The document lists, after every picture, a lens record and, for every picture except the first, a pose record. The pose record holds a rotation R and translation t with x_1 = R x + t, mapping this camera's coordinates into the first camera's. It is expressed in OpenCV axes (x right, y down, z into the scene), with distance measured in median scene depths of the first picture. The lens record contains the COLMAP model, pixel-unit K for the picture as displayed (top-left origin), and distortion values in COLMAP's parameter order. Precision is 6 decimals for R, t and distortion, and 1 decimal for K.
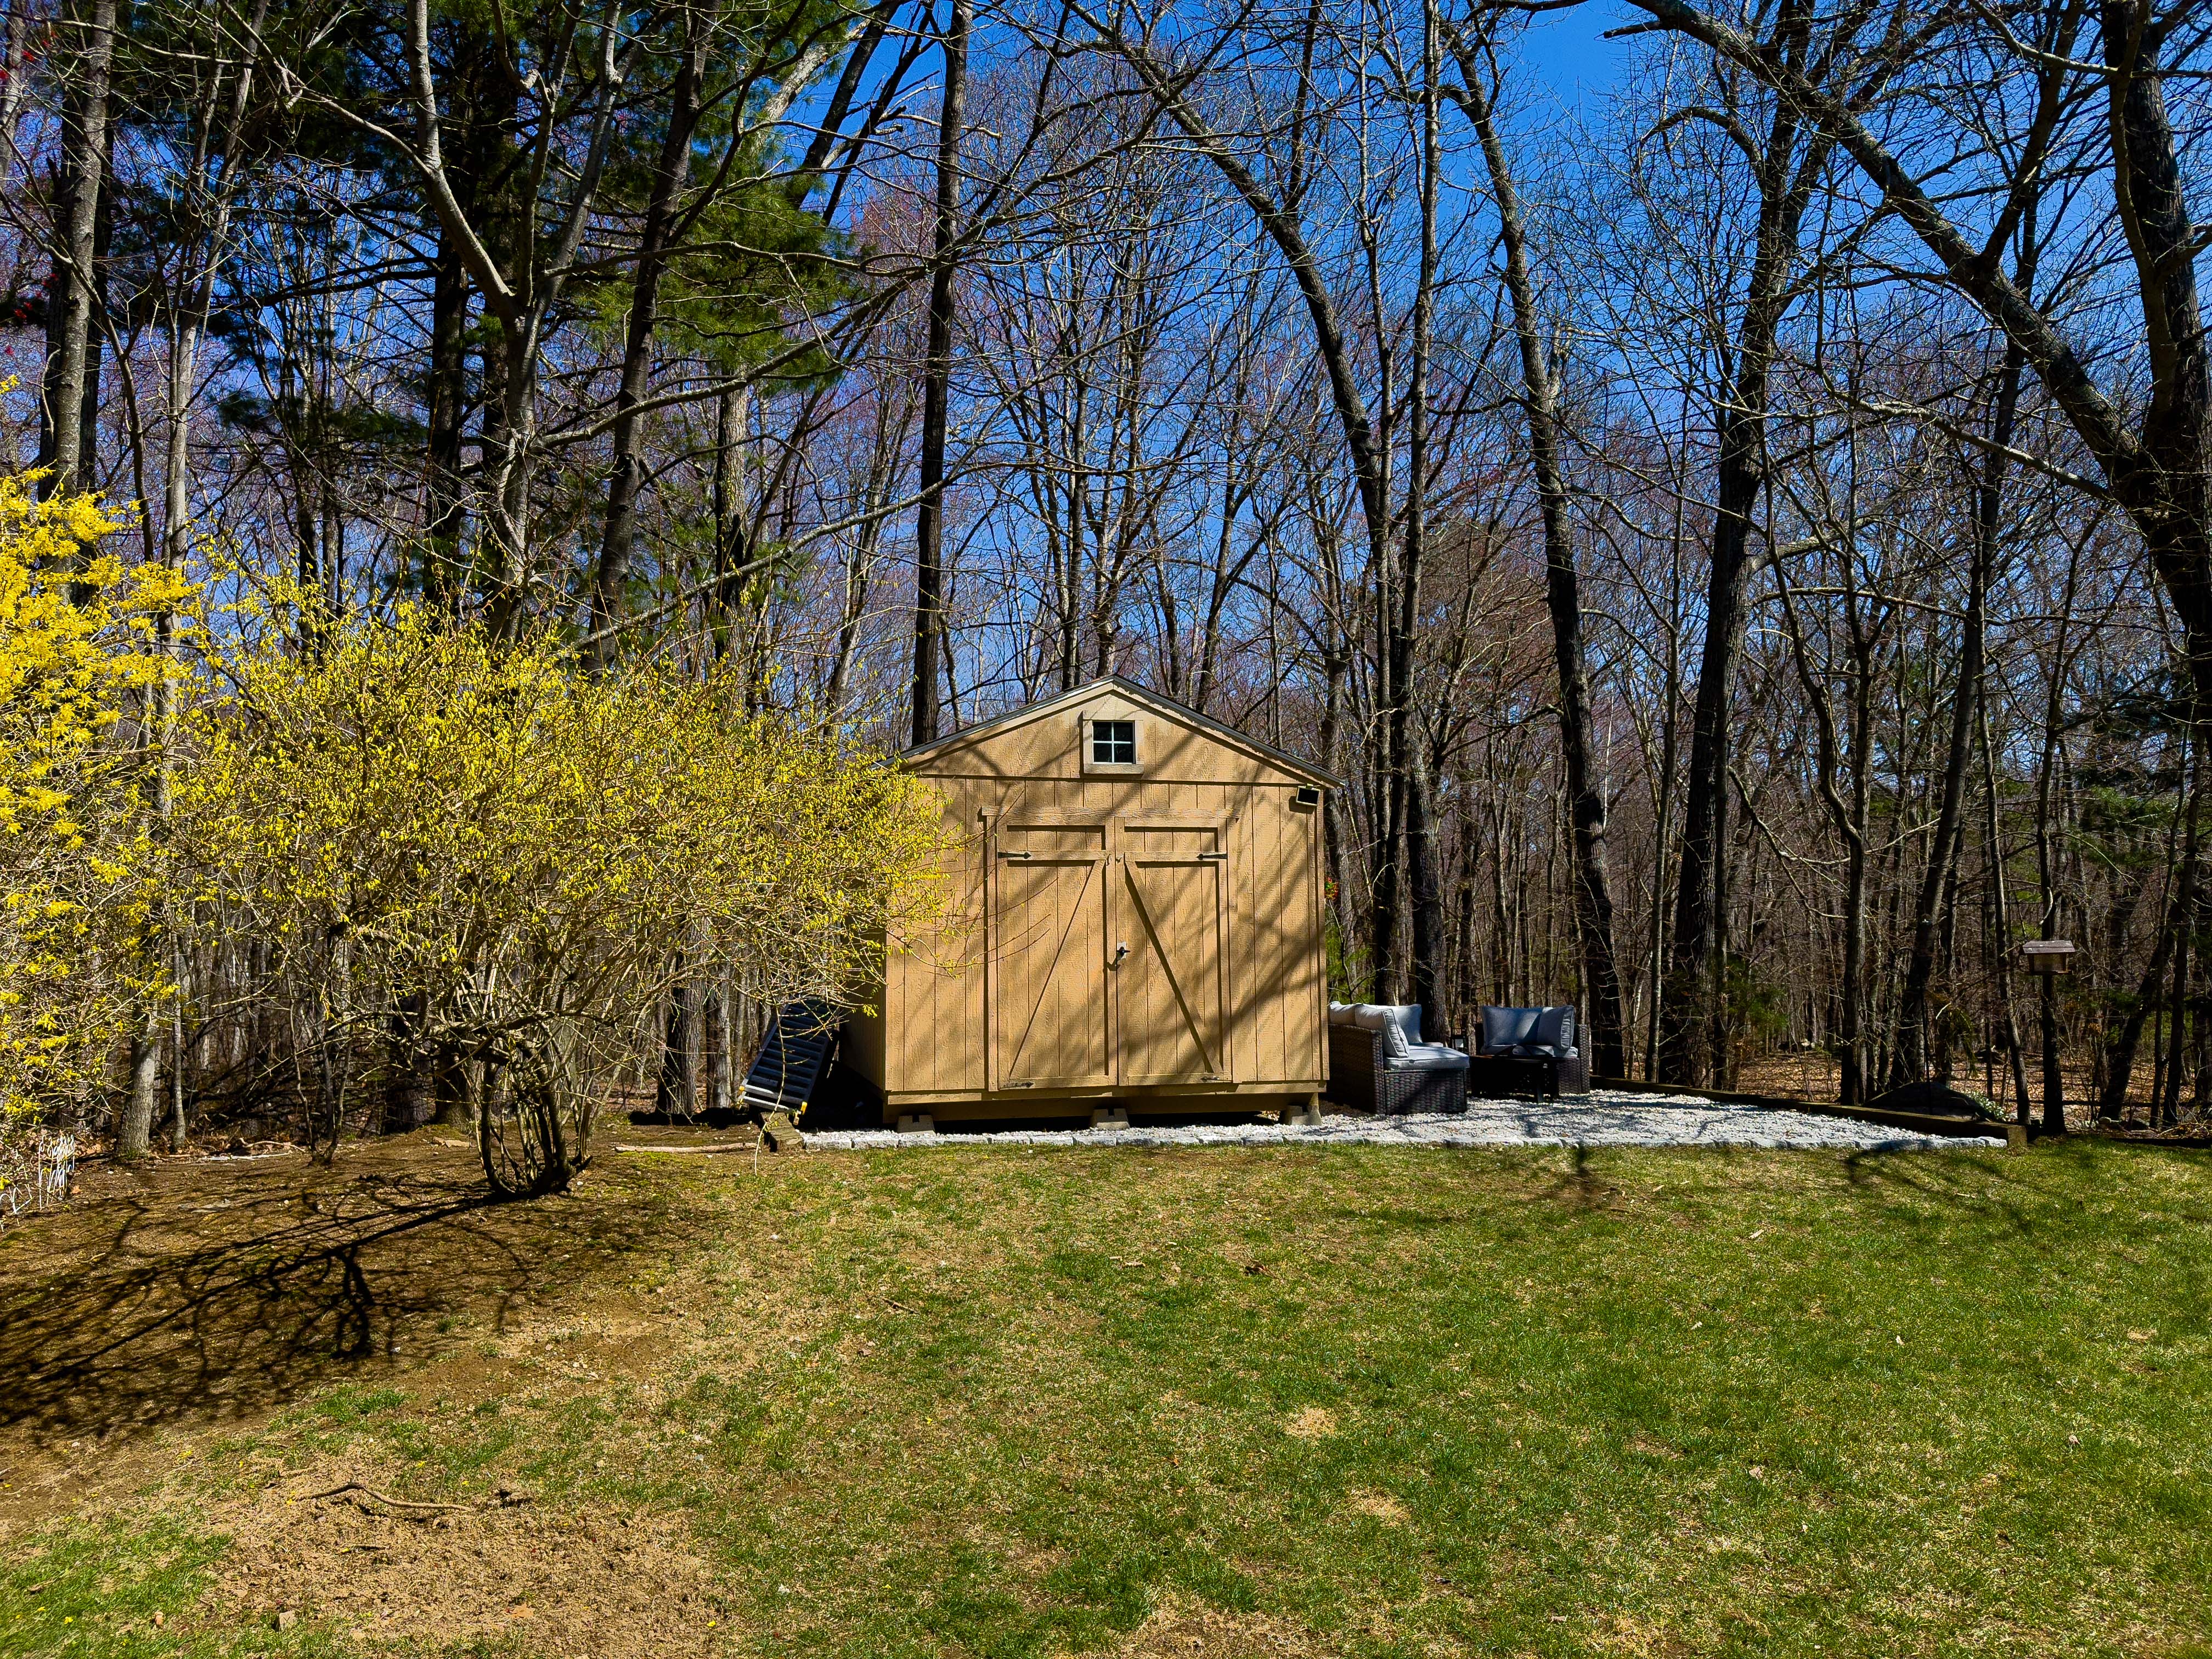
lens RADIAL K [[1674.4, 0, 1102.0], [0, 1674.4, 840.2], [0, 0, 1]] dist [0.067470, -0.083307]
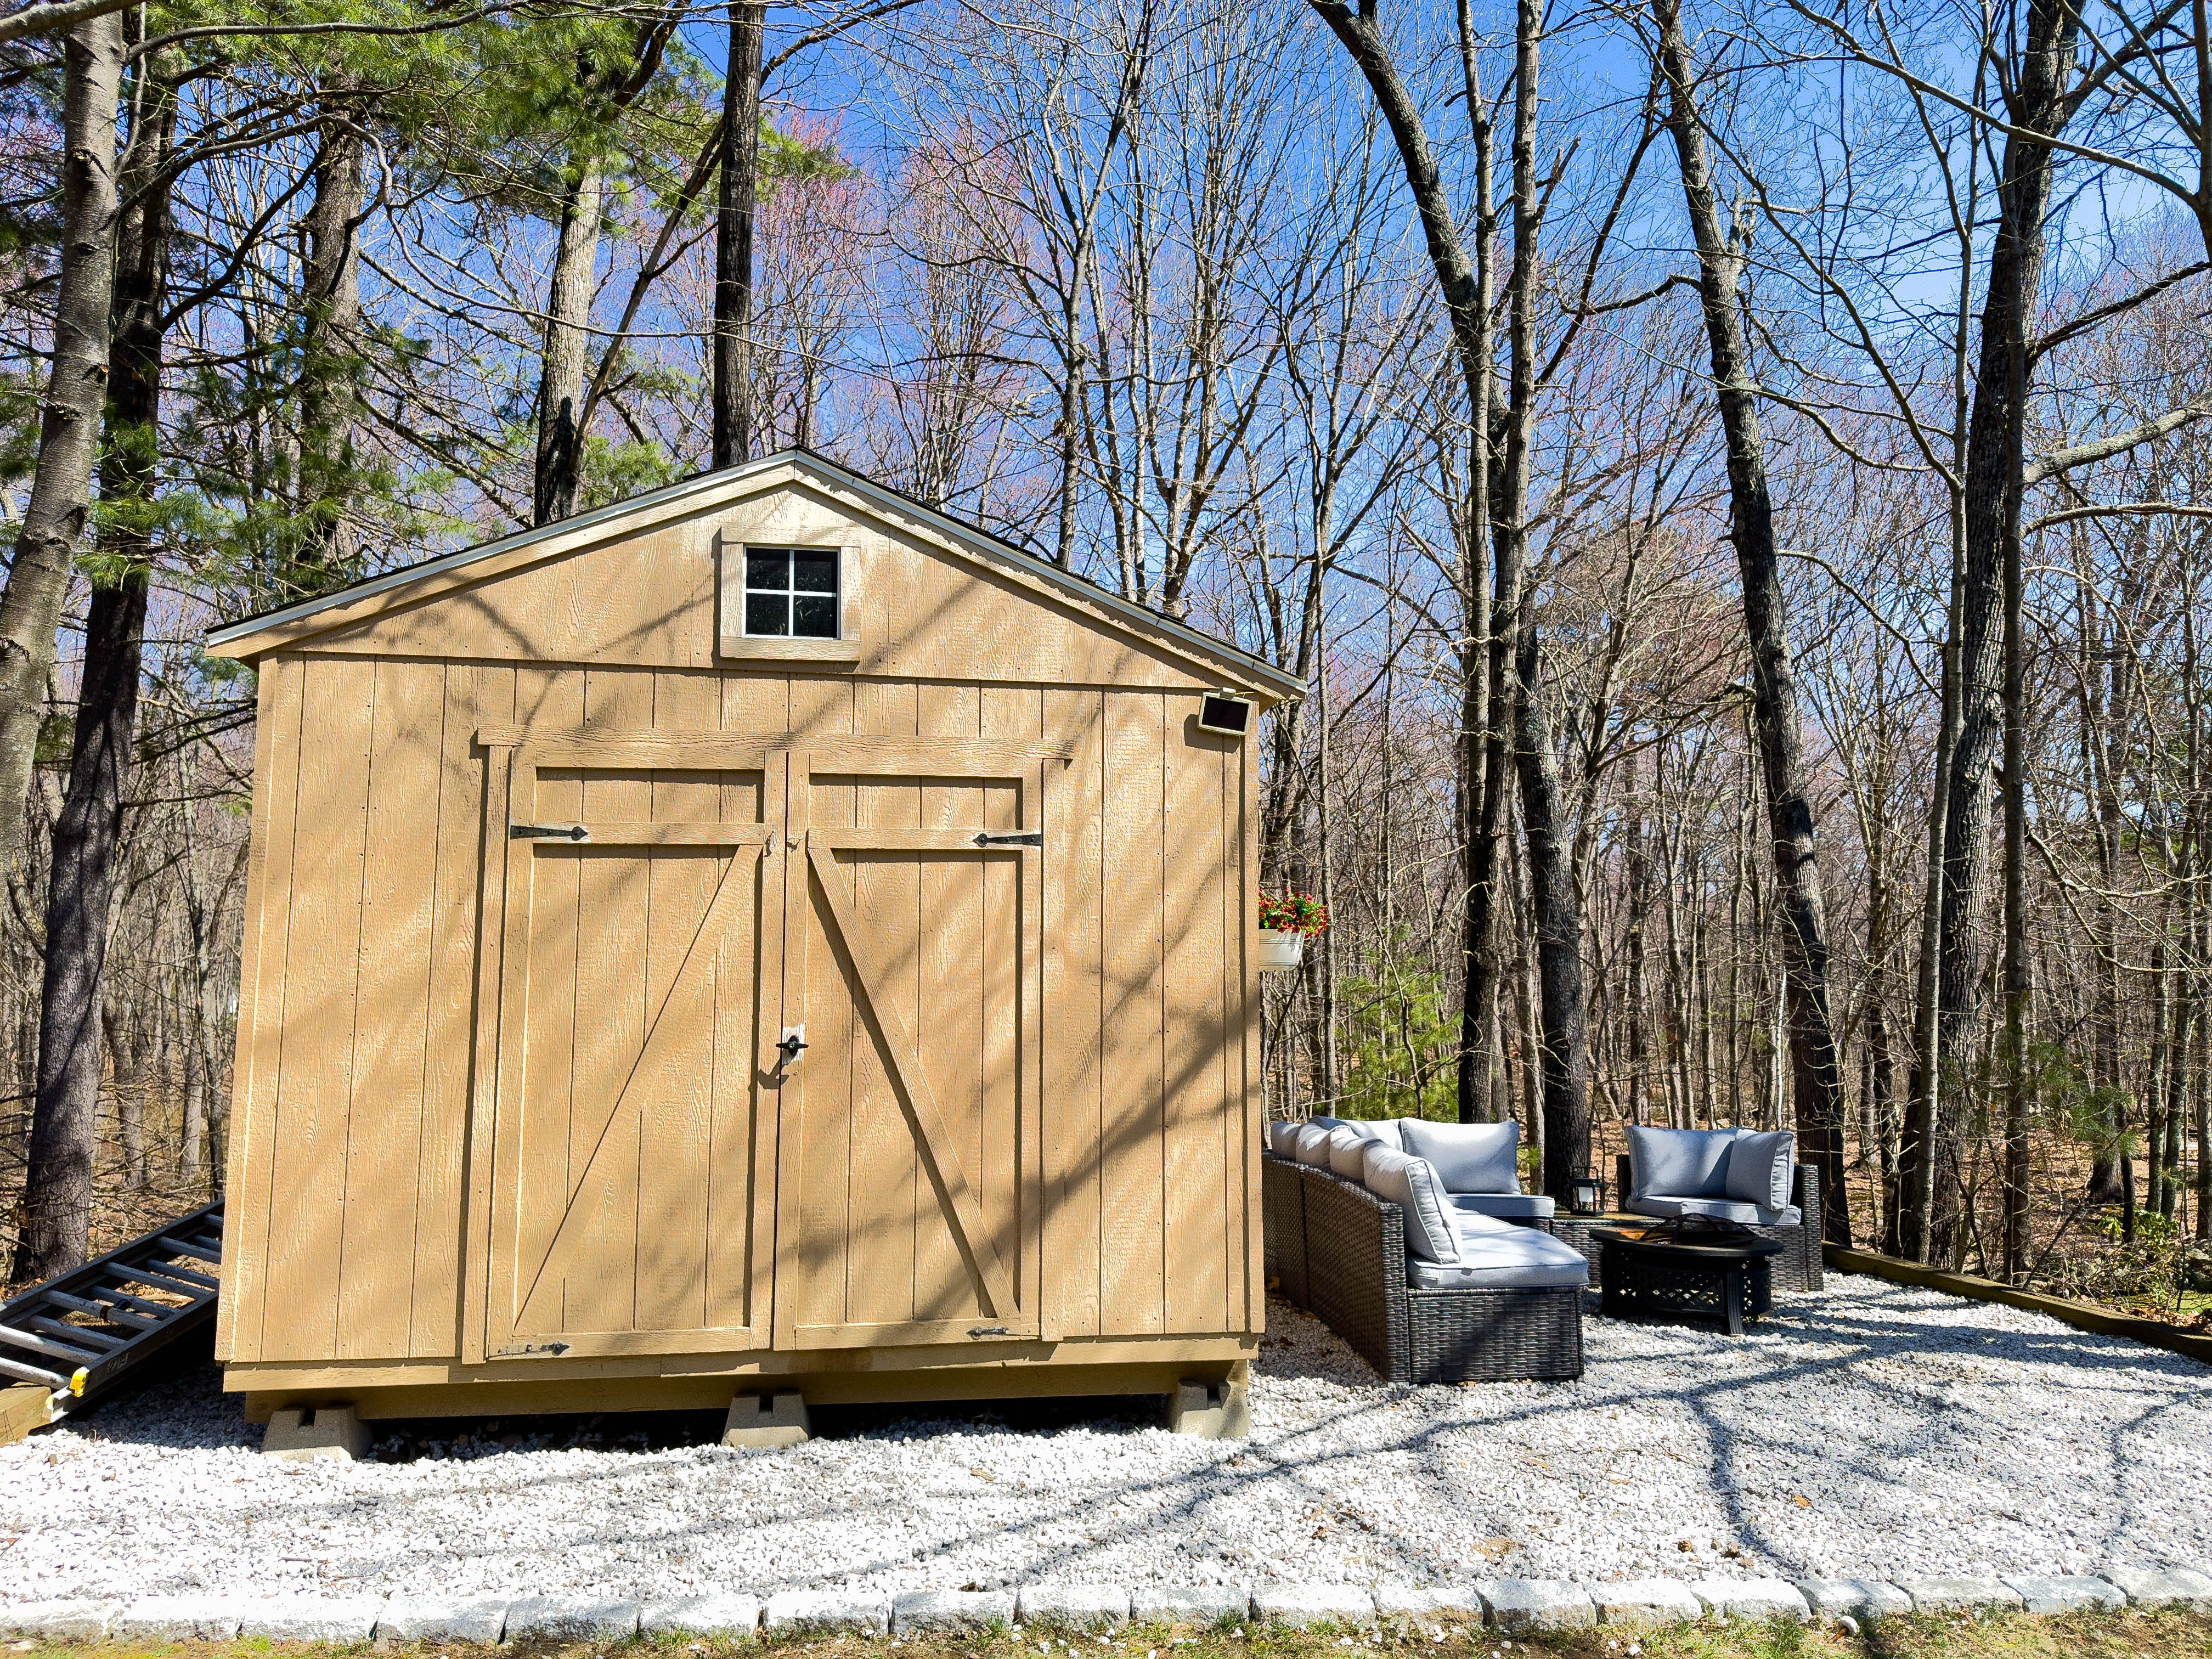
lens RADIAL K [[1674.4, 0, 1105.1], [0, 1674.4, 818.0], [0, 0, 1]] dist [0.067470, -0.083307]
pose [[0.995606, -0.001030, -0.093636, 0.135476], [-0.002582, 0.999257, -0.038449, 0.021657], [0.093606, 0.038522, 0.994864, 0.538621]]
